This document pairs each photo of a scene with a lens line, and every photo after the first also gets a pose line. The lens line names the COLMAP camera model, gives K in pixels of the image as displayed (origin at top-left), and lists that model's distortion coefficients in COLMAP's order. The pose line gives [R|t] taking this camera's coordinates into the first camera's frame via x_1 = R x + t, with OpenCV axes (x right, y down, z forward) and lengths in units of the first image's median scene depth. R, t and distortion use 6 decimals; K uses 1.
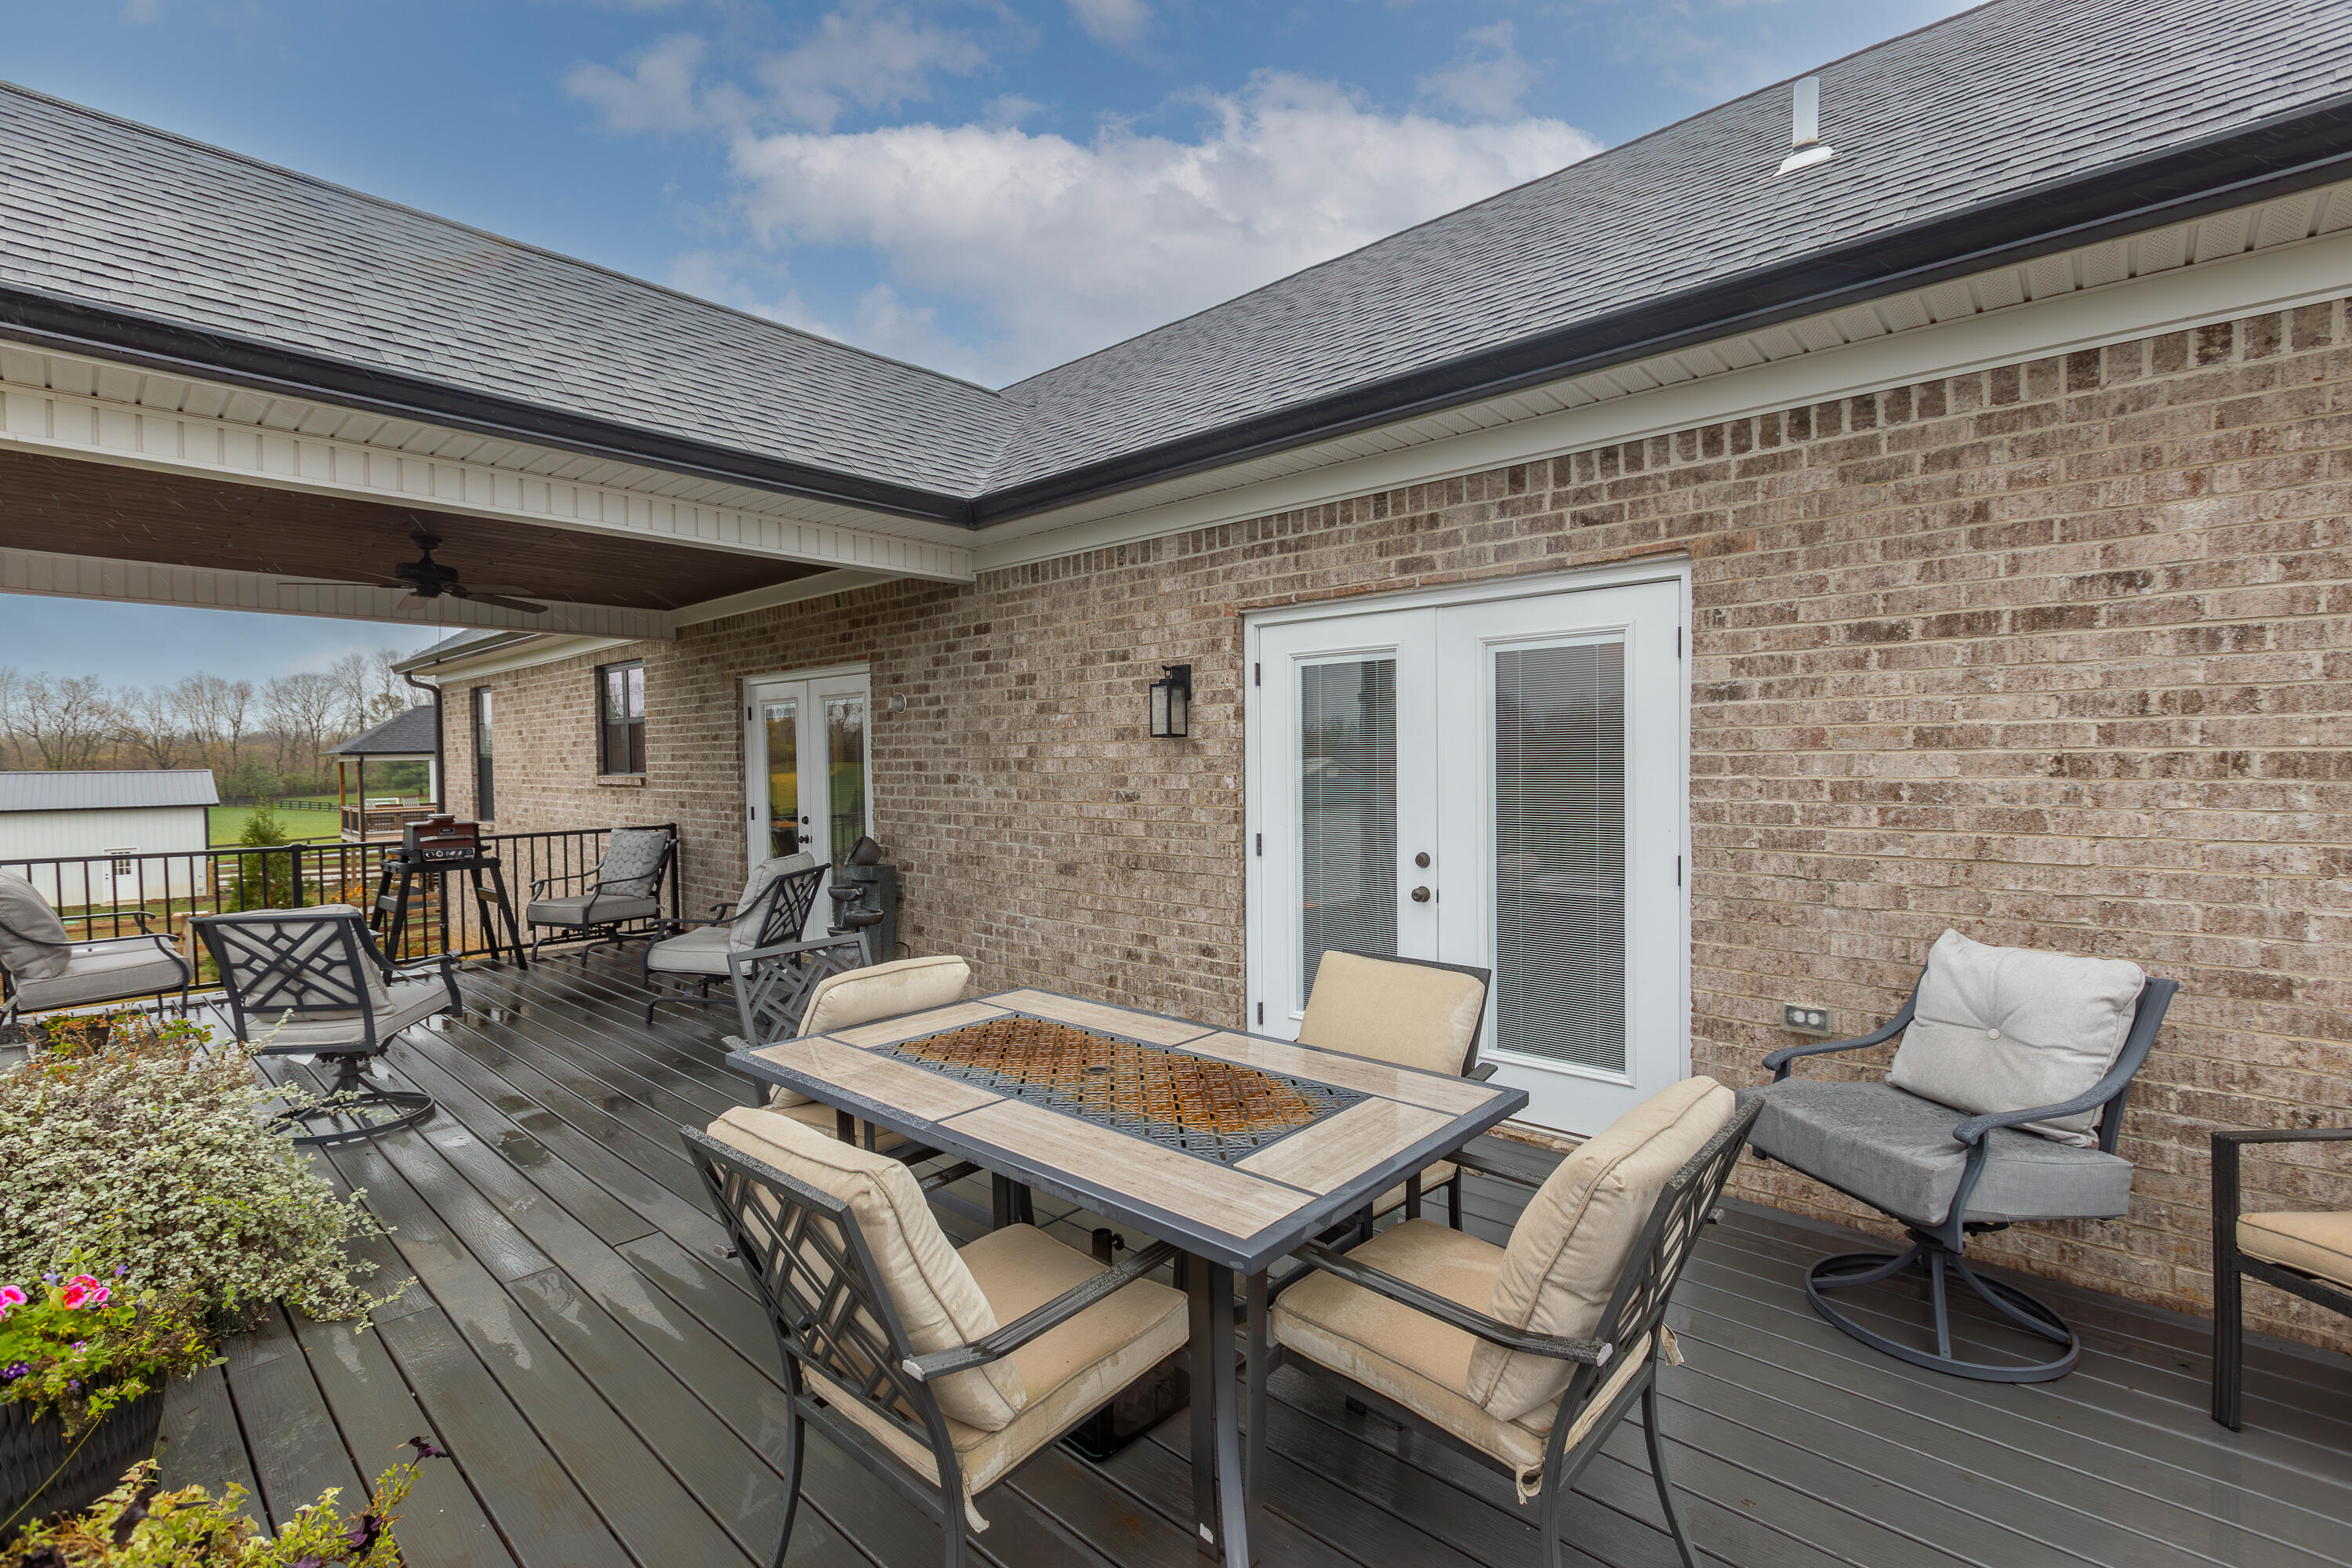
lens RADIAL K [[1057.8, 0, 1177.8], [0, 1057.8, 778.8], [0, 0, 1]] dist [0.007283, -0.001911]
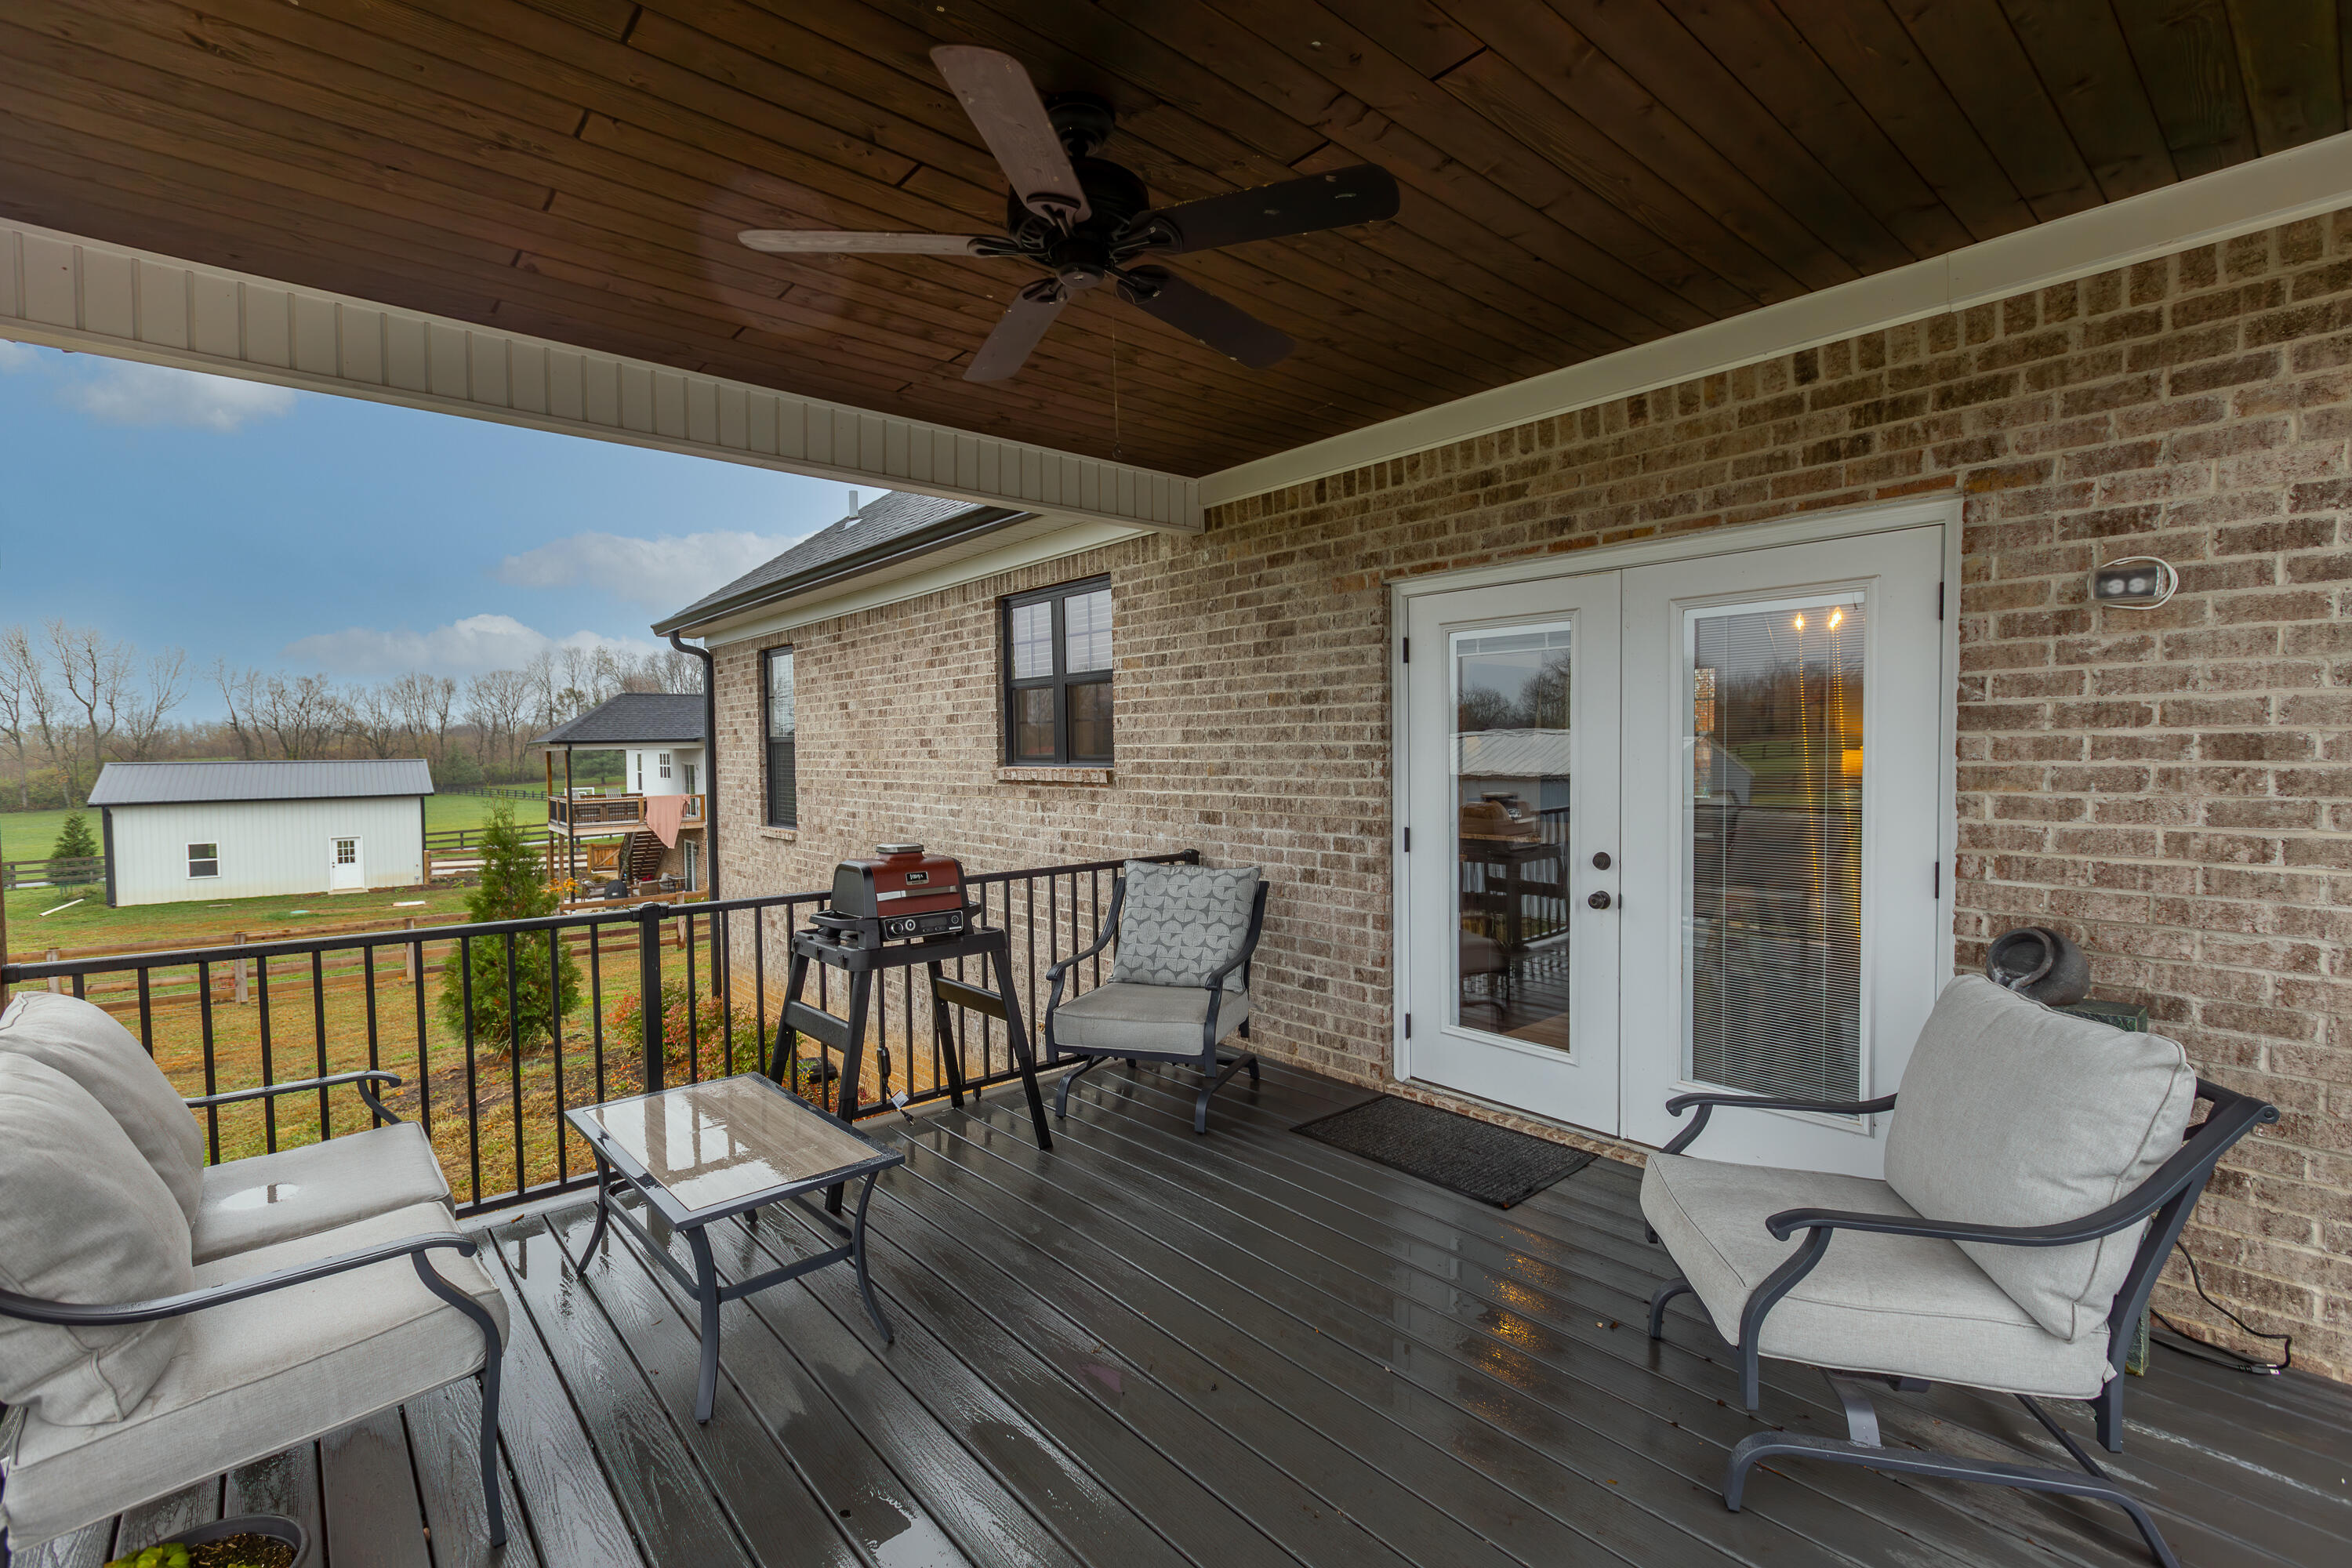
lens RADIAL K [[1057.8, 0, 1175.5], [0, 1057.8, 783.5], [0, 0, 1]] dist [0.007283, -0.001911]
pose [[0.992824, 0.005535, -0.119458, -0.262789], [-0.004153, 0.999922, 0.011811, -0.000697], [0.119514, -0.011230, 0.992769, 0.267676]]
